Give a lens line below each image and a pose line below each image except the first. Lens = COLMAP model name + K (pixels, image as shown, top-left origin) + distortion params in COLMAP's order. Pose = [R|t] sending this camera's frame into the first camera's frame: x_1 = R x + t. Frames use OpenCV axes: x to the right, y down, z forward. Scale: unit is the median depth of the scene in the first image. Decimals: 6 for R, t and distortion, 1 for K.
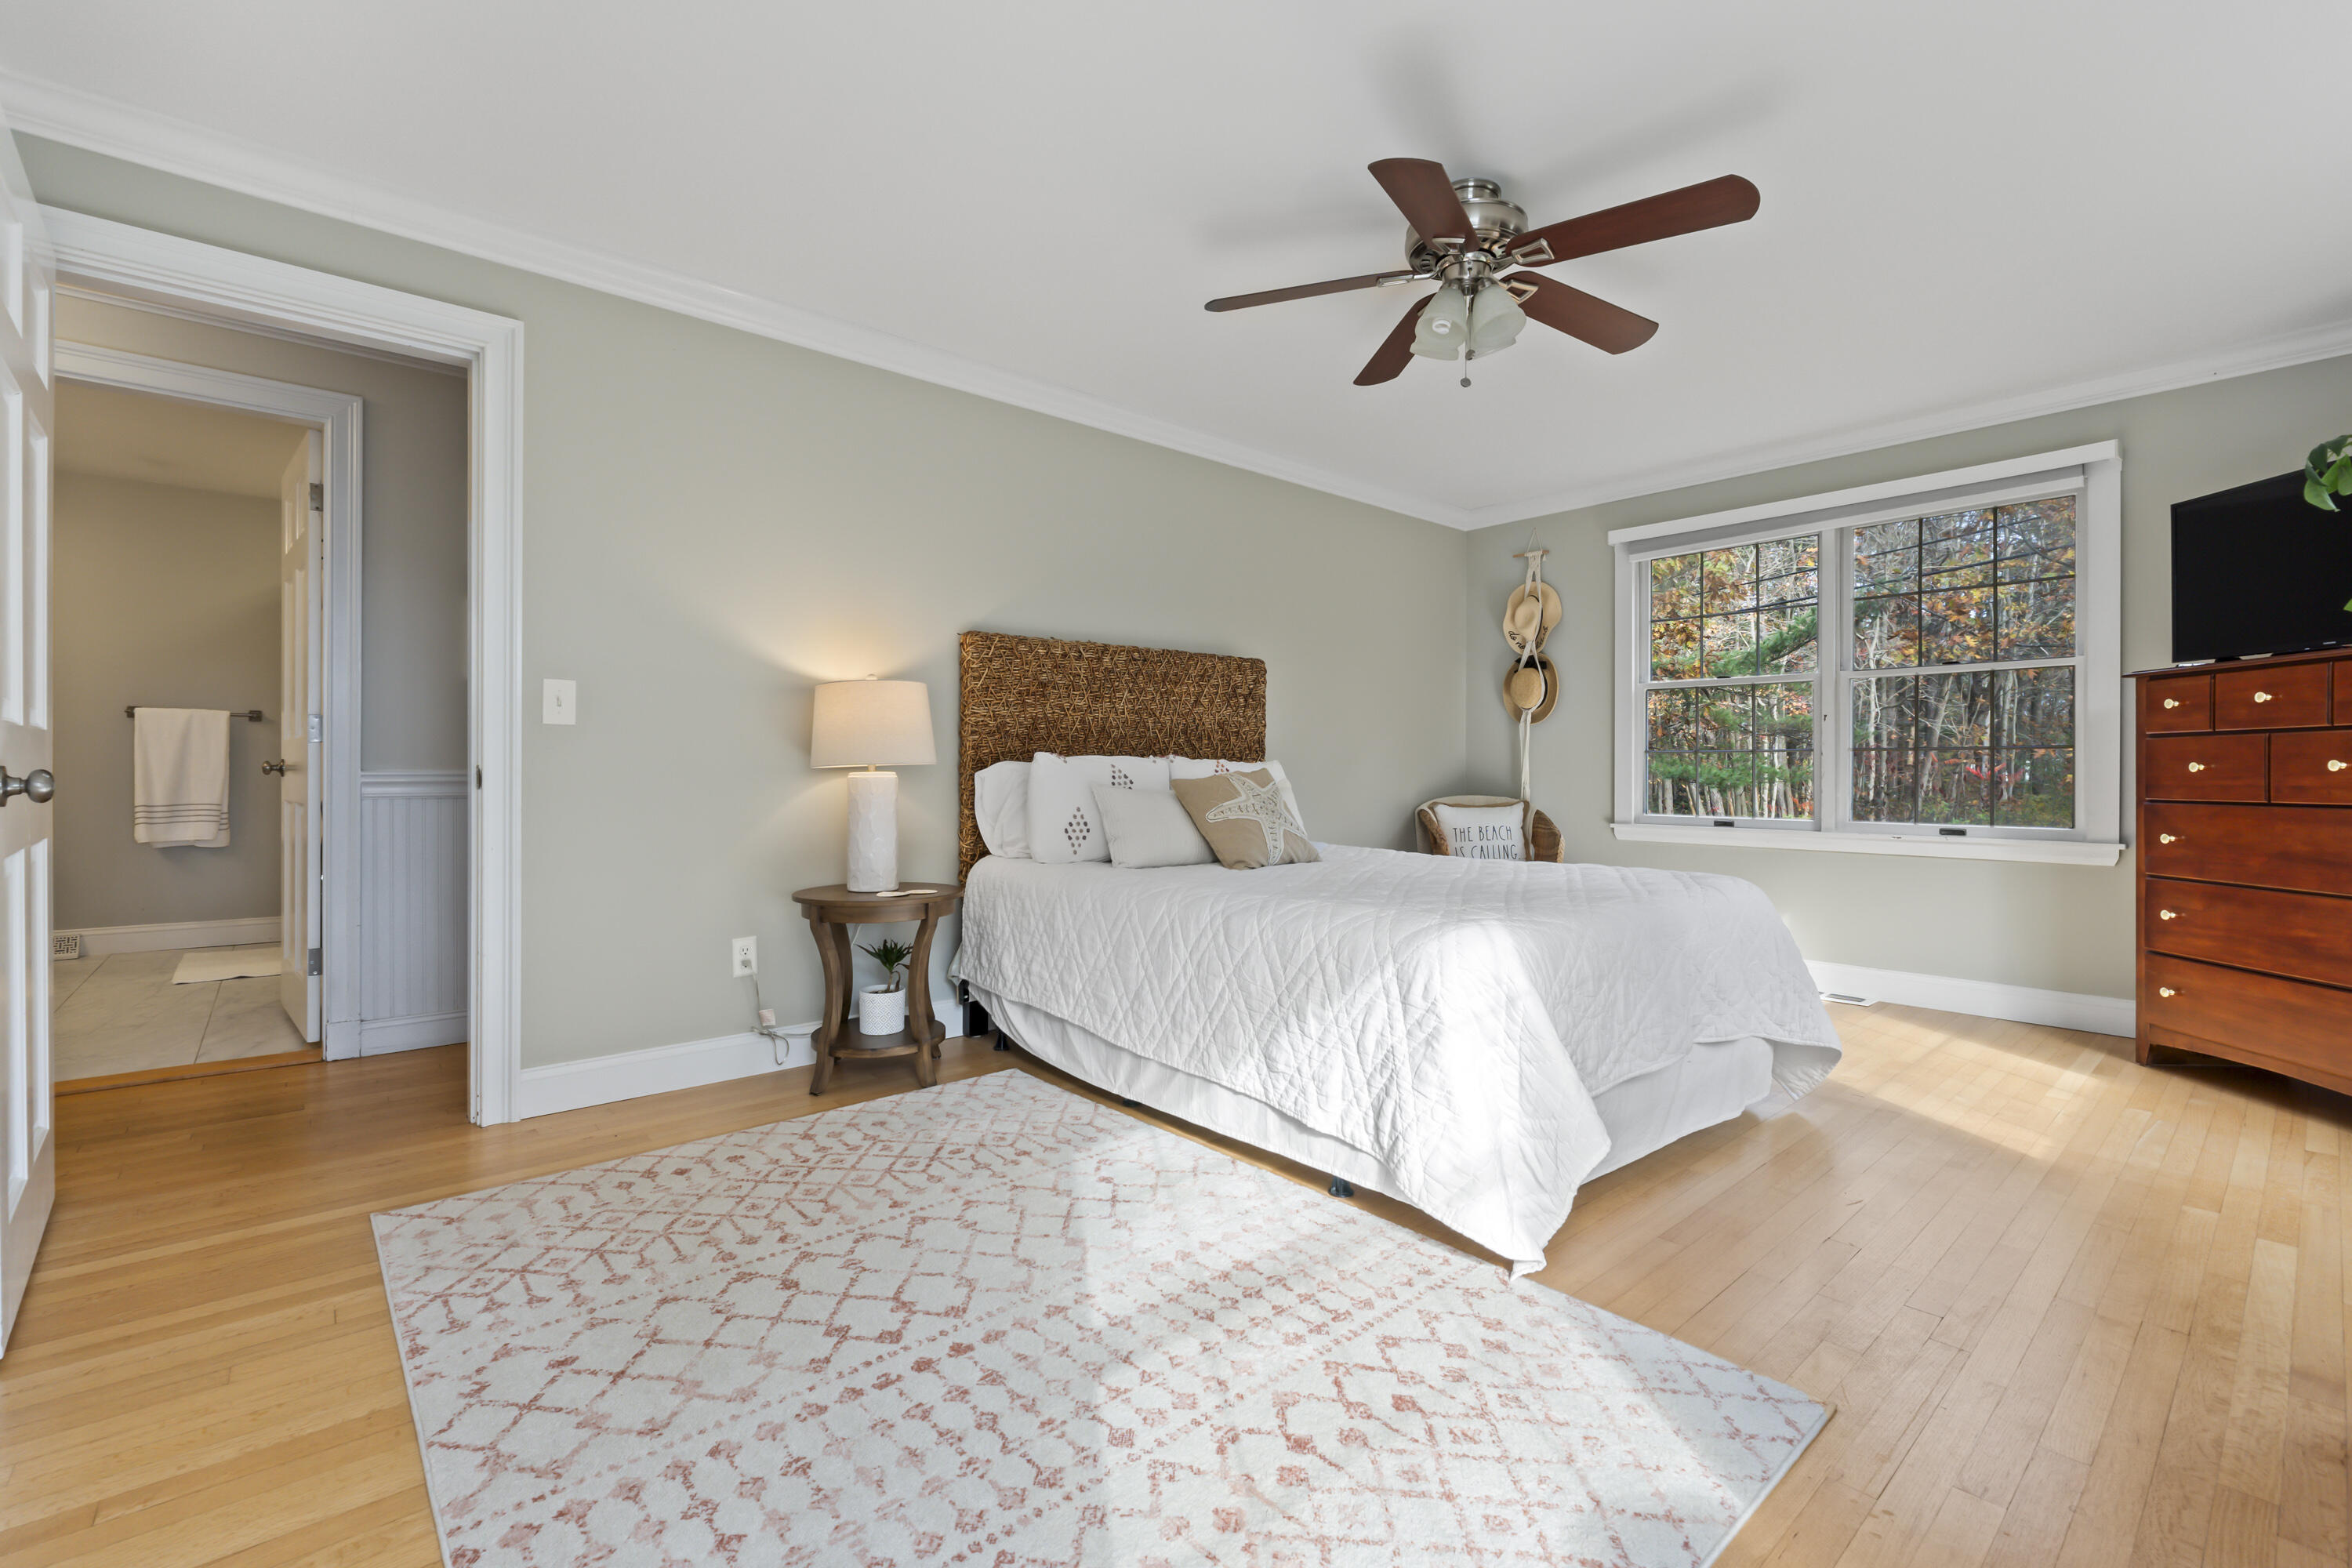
lens RADIAL K [[1021.4, 0, 1169.4], [0, 1021.4, 772.8], [0, 0, 1]] dist [-0.002354, -0.000100]
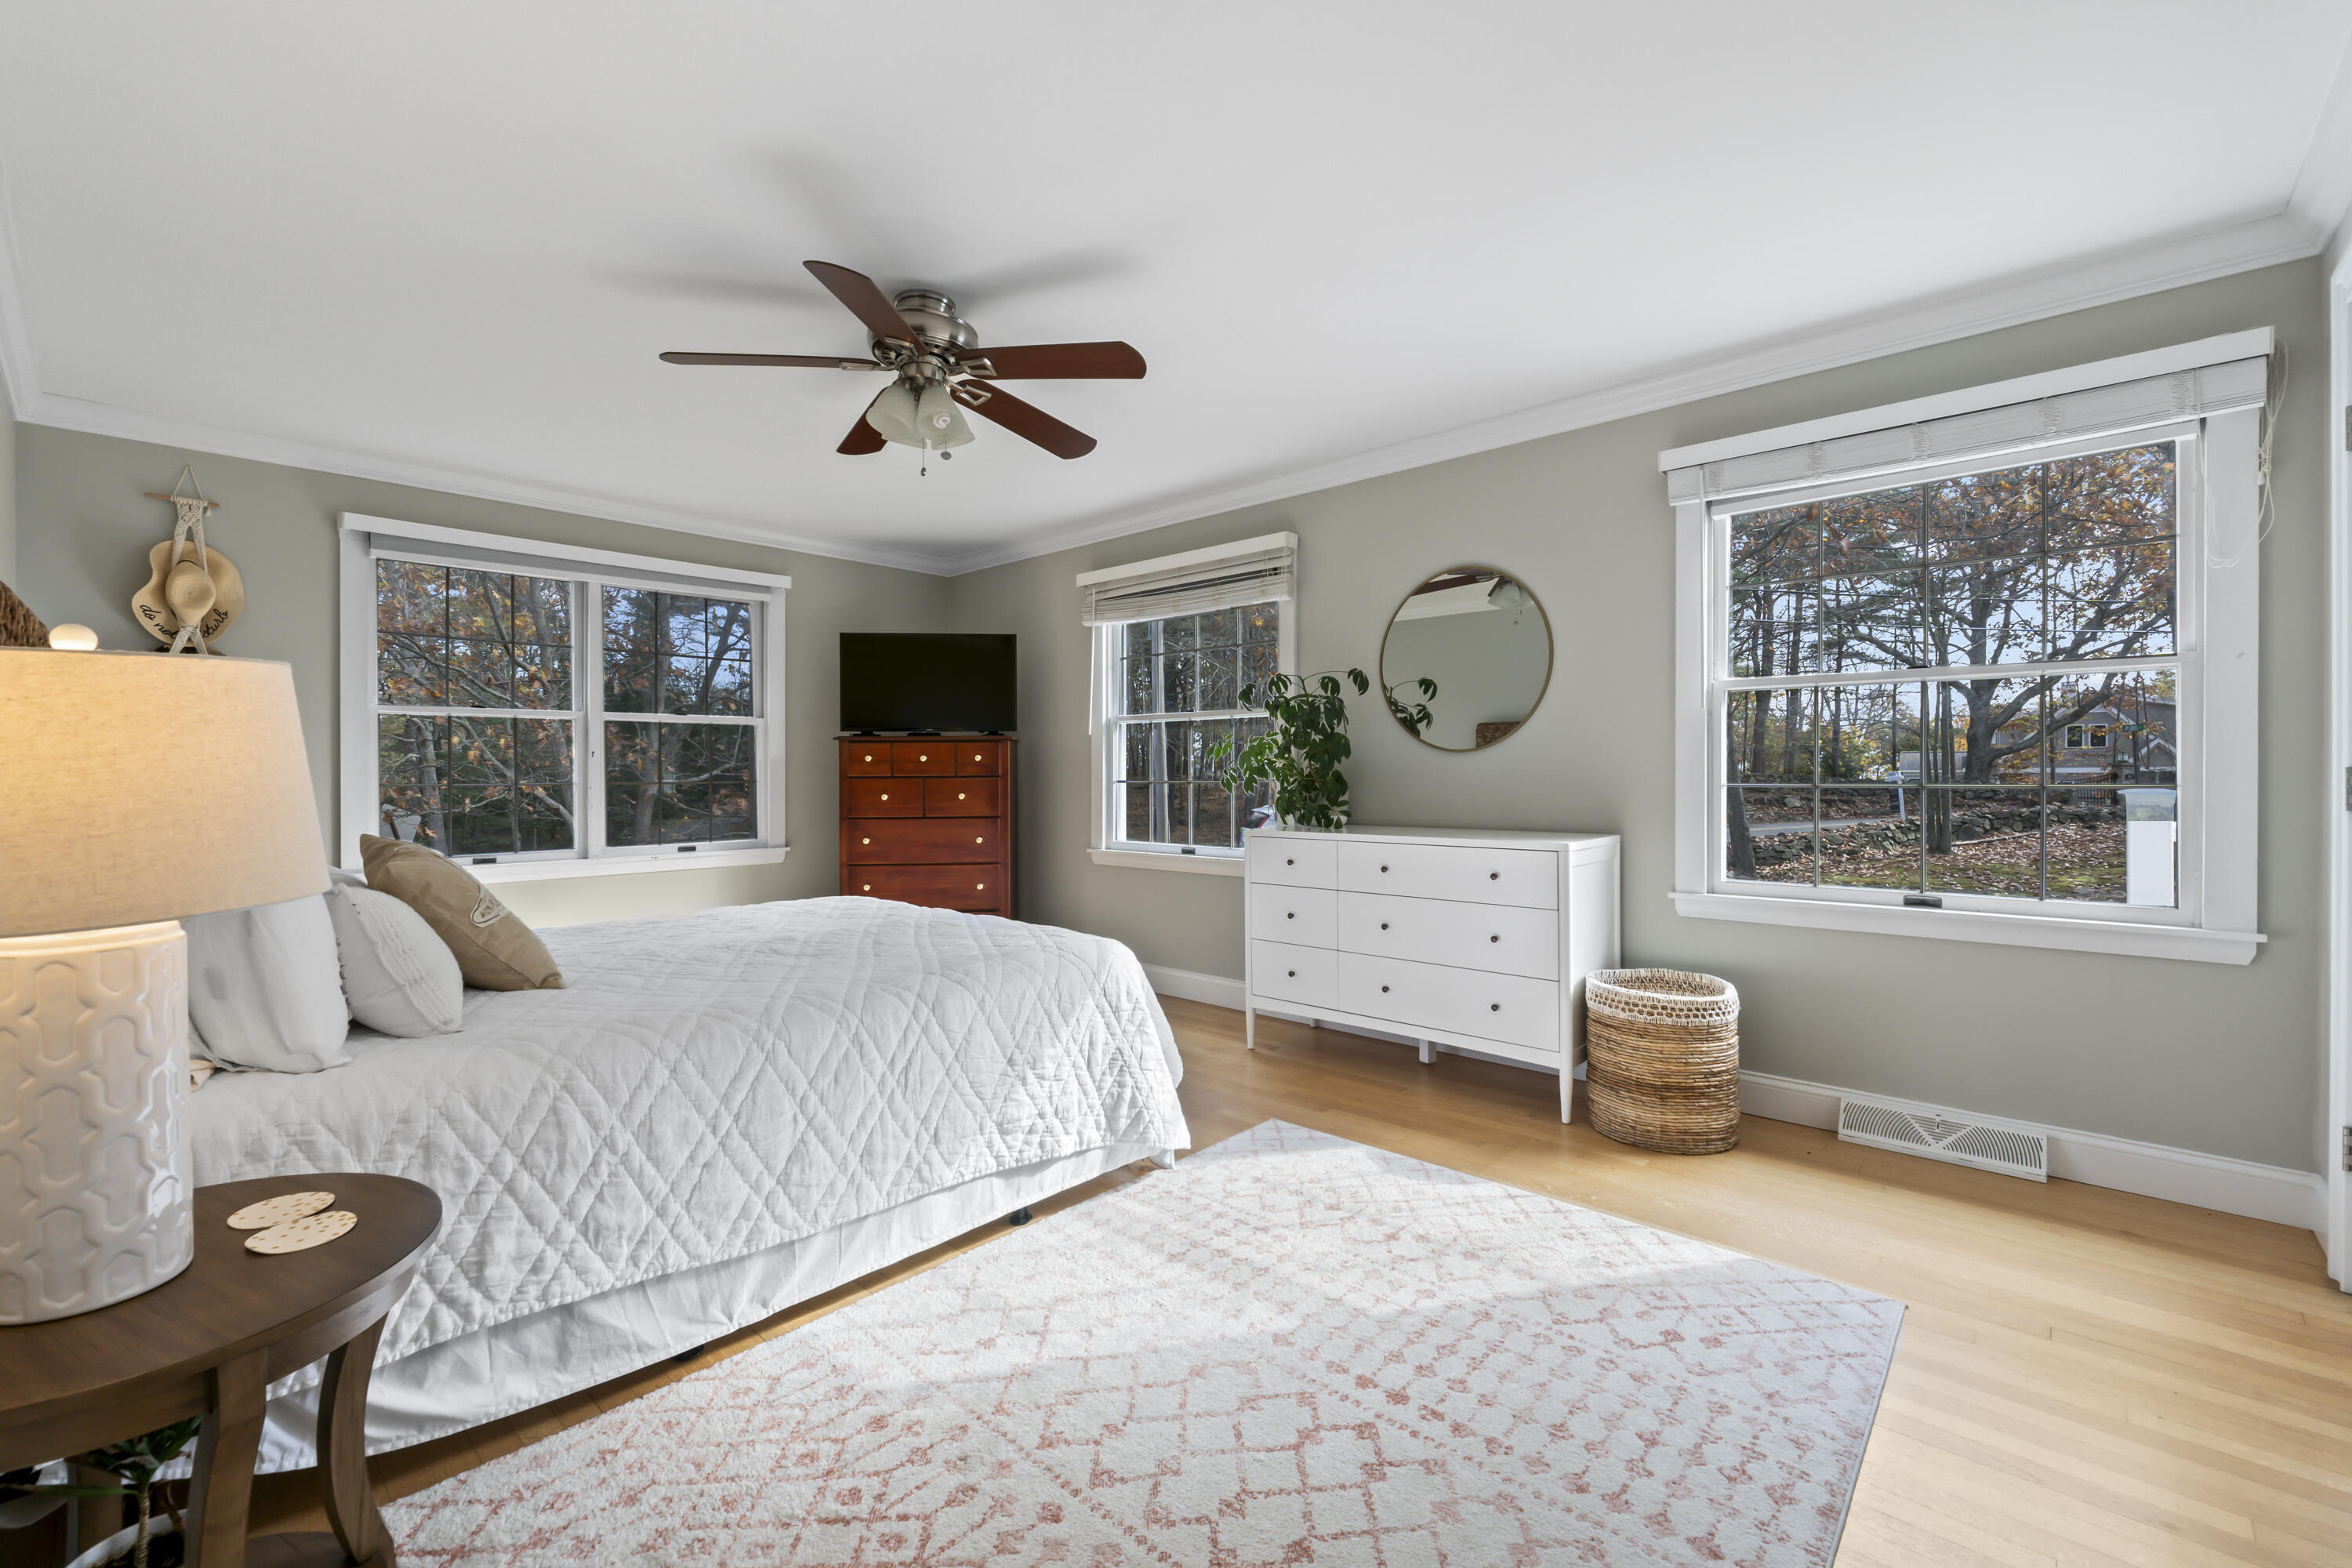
lens RADIAL K [[979.2, 0, 1172.0], [0, 979.2, 770.9], [0, 0, 1]] dist [-0.008741, 0.000577]
pose [[-0.112829, -0.001701, 0.993613, -0.850444], [0.004674, 0.999987, 0.002243, -0.065367], [-0.993603, 0.004898, -0.112820, 0.920405]]
